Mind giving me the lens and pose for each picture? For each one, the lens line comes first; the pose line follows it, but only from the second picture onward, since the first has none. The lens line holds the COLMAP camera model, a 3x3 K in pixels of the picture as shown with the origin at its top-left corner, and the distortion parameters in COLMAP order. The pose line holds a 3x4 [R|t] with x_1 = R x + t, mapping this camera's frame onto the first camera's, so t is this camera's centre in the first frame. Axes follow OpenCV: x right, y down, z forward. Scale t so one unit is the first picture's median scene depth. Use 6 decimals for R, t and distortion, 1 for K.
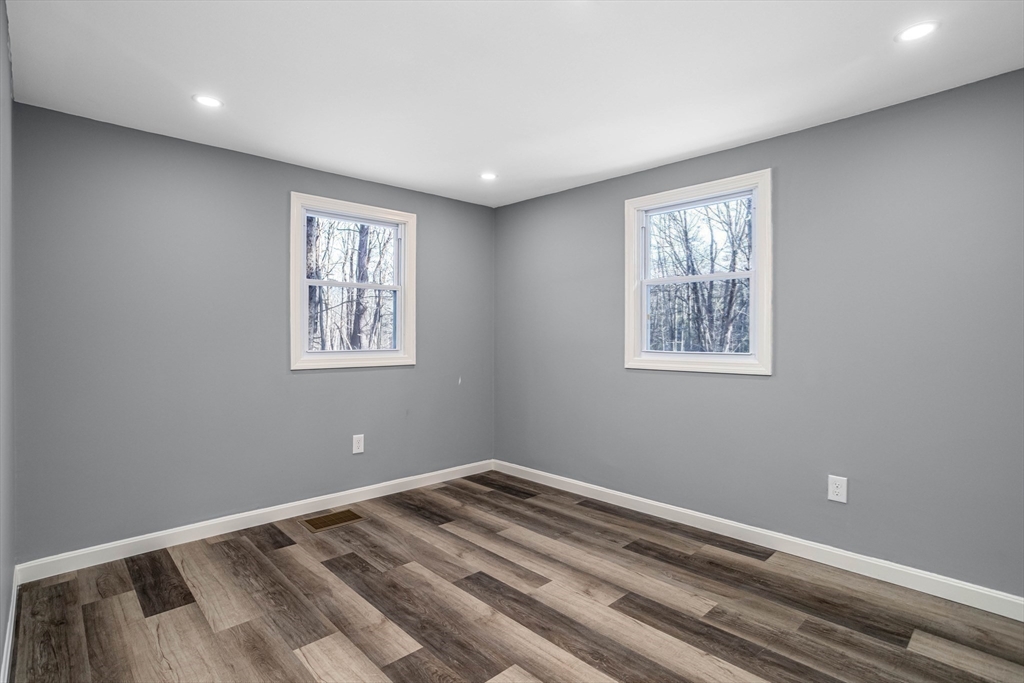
lens RADIAL K [[495.5, 0, 489.2], [0, 495.5, 334.8], [0, 0, 1]] dist [-0.035244, 0.020228]
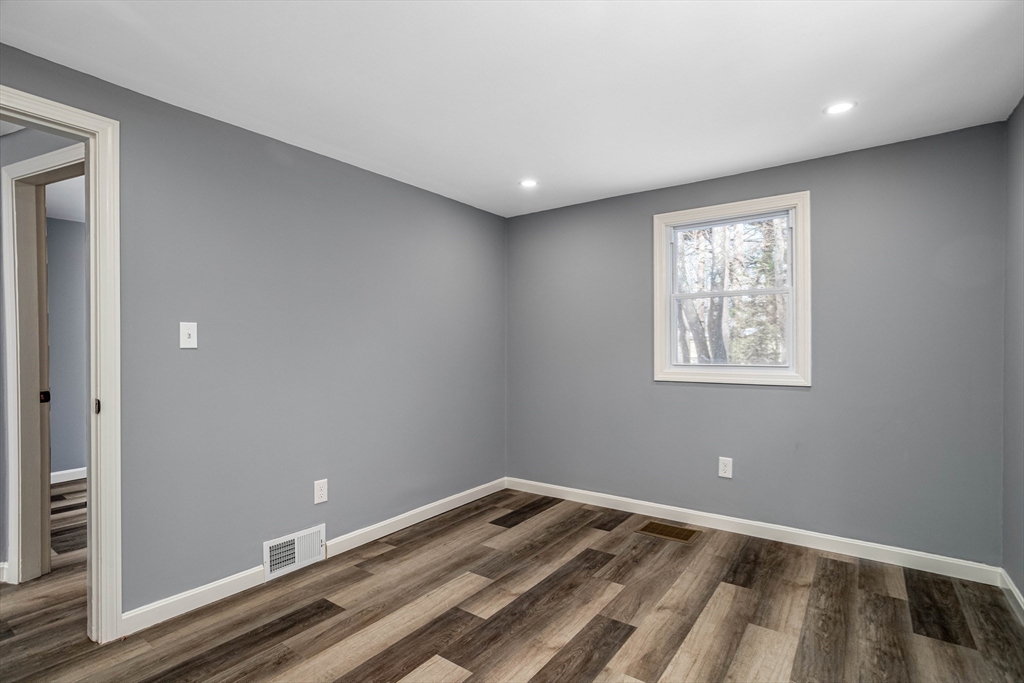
lens RADIAL K [[495.5, 0, 533.1], [0, 495.5, 345.0], [0, 0, 1]] dist [-0.035244, 0.020228]
pose [[0.224150, -0.007479, -0.974526, 0.692872], [0.005642, 0.999964, -0.006377, -0.001612], [0.974538, -0.004069, 0.224184, 0.575777]]
